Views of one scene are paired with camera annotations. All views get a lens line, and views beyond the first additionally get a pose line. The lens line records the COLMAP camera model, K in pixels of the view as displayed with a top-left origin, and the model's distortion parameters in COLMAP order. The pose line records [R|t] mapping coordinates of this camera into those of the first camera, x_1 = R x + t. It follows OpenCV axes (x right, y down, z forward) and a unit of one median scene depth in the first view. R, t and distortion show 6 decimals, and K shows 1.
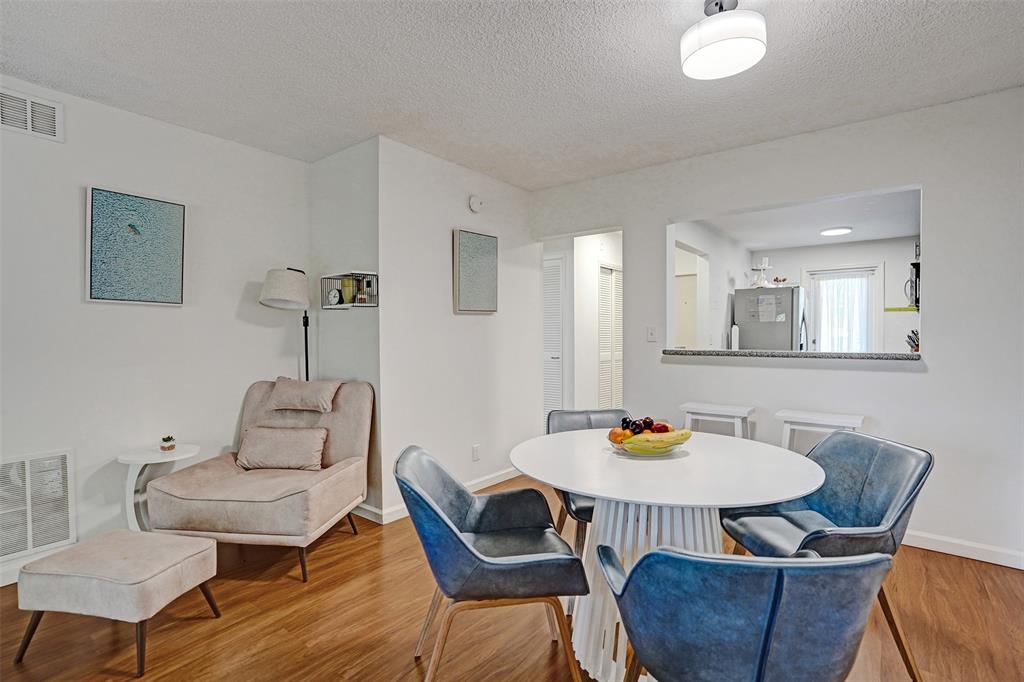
lens RADIAL K [[500.0, 0, 512.0], [0, 500.0, 341.0], [0, 0, 1]] dist [-0.018686, 0.000750]
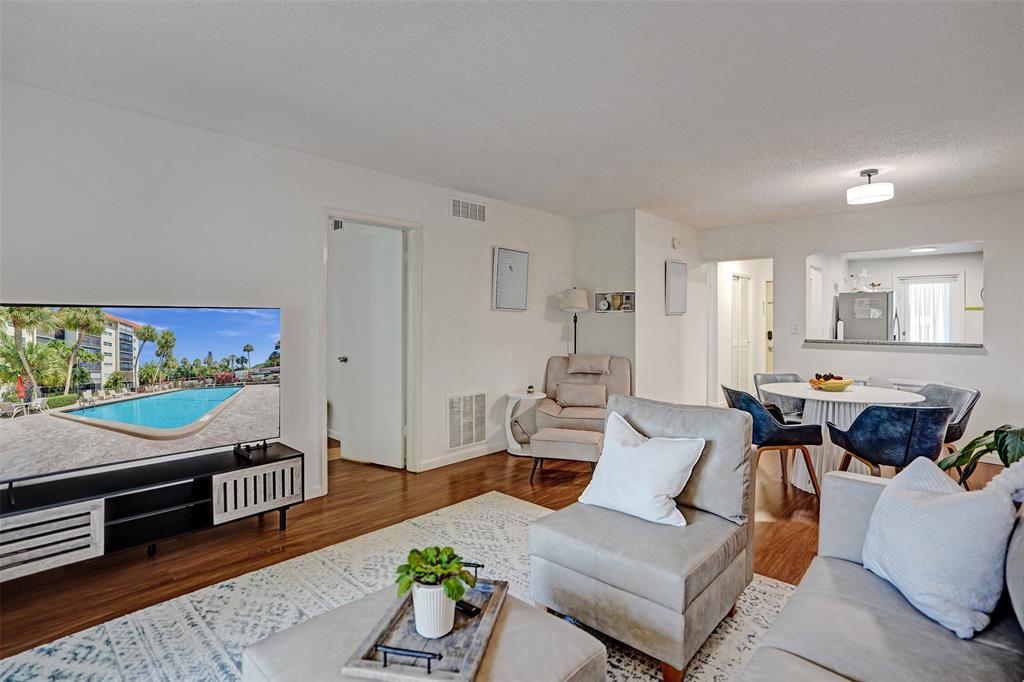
lens RADIAL K [[517.0, 0, 515.7], [0, 517.0, 321.5], [0, 0, 1]] dist [0.001429, 0.000827]
pose [[0.996862, 0.007350, -0.078815, -0.515177], [-0.008159, 0.999917, -0.009955, -0.015882], [0.078735, 0.010567, 0.996840, -0.737739]]
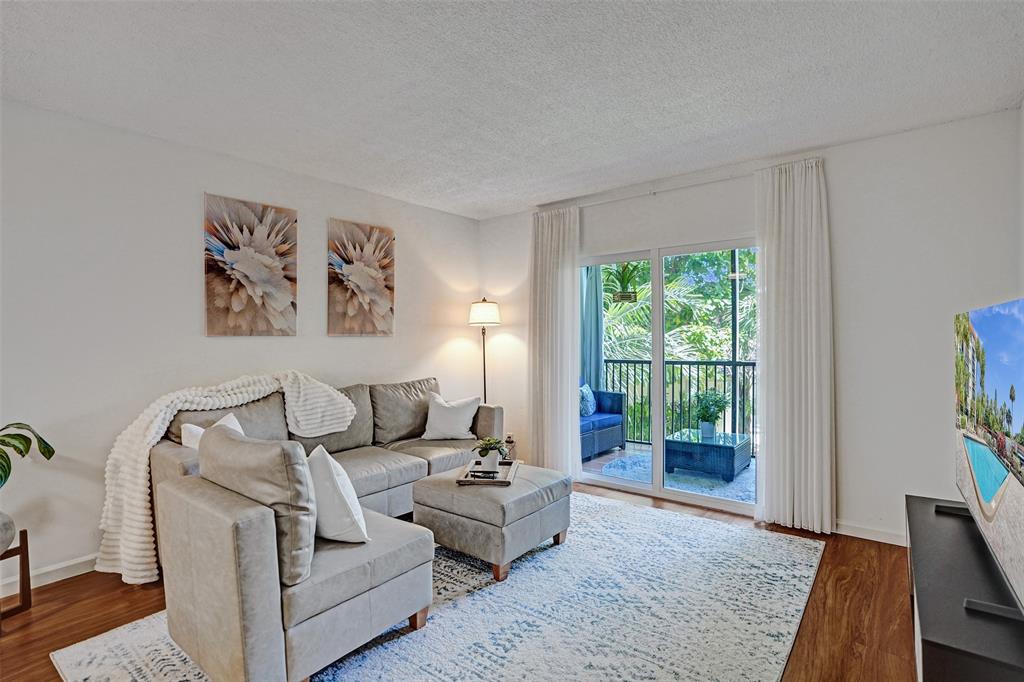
lens RADIAL K [[477.6, 0, 512.0], [0, 477.6, 341.0], [0, 0, 1]] dist [-0.002335, -0.000147]
pose [[-0.999898, 0.011957, 0.007778, -0.663329], [0.012068, 0.999824, 0.014361, -0.024572], [-0.007605, 0.014454, -0.999867, 0.610277]]
